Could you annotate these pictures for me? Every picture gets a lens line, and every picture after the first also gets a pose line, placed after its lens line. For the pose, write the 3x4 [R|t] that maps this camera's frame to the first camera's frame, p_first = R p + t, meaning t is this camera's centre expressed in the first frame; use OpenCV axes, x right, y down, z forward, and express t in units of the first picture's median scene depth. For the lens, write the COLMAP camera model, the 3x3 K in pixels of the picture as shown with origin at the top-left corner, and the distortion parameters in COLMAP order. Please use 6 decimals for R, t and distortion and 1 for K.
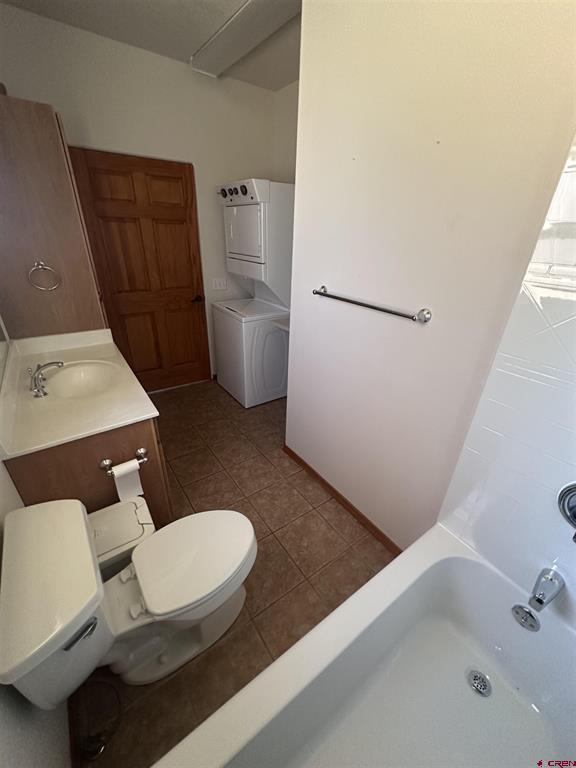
lens RADIAL K [[308.5, 0, 288.0], [0, 308.5, 384.0], [0, 0, 1]] dist [-0.000915, -0.000080]
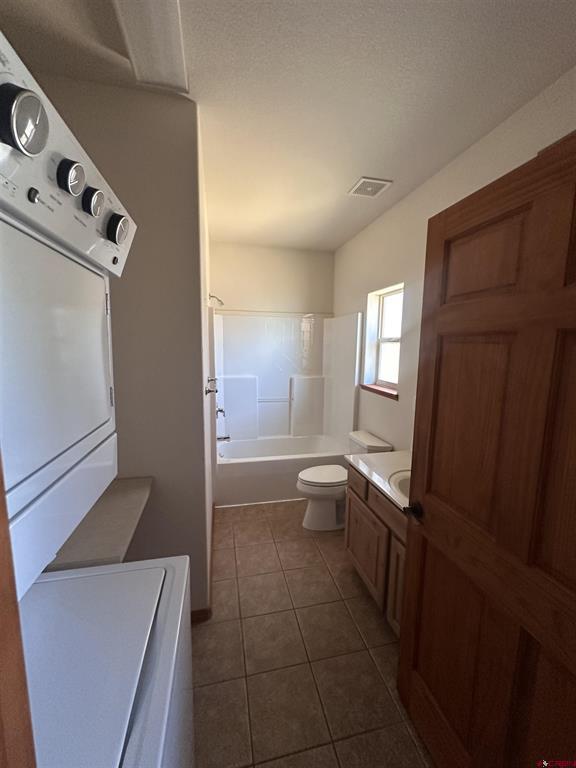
lens RADIAL K [[308.5, 0, 288.0], [0, 308.5, 384.0], [0, 0, 1]] dist [-0.000915, -0.000080]
pose [[-0.923611, -0.101126, 0.369752, -0.470335], [0.122691, 0.835849, 0.535073, -0.730362], [-0.363167, 0.539564, -0.759592, 1.409559]]
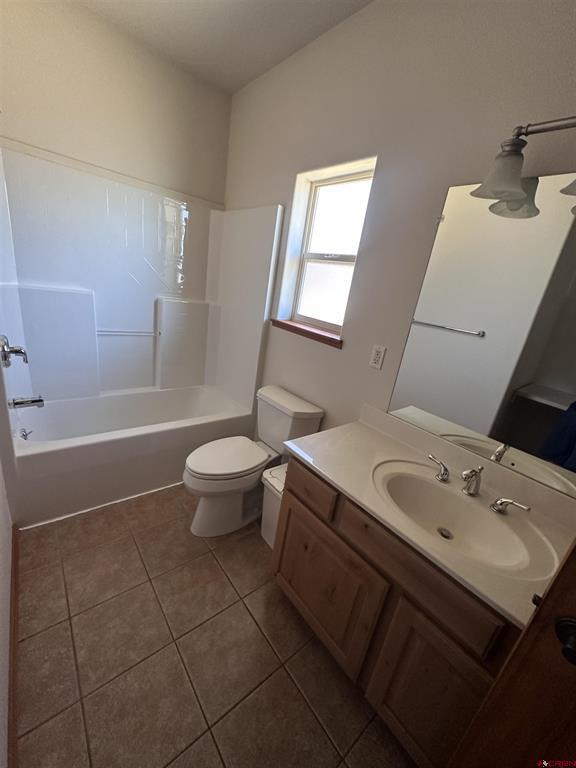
lens RADIAL K [[308.5, 0, 288.0], [0, 308.5, 384.0], [0, 0, 1]] dist [-0.000915, -0.000080]
pose [[-0.979518, -0.155833, -0.127514, -0.194480], [-0.200452, 0.694785, 0.690719, -0.459422], [-0.019042, 0.702133, -0.711792, 1.035504]]
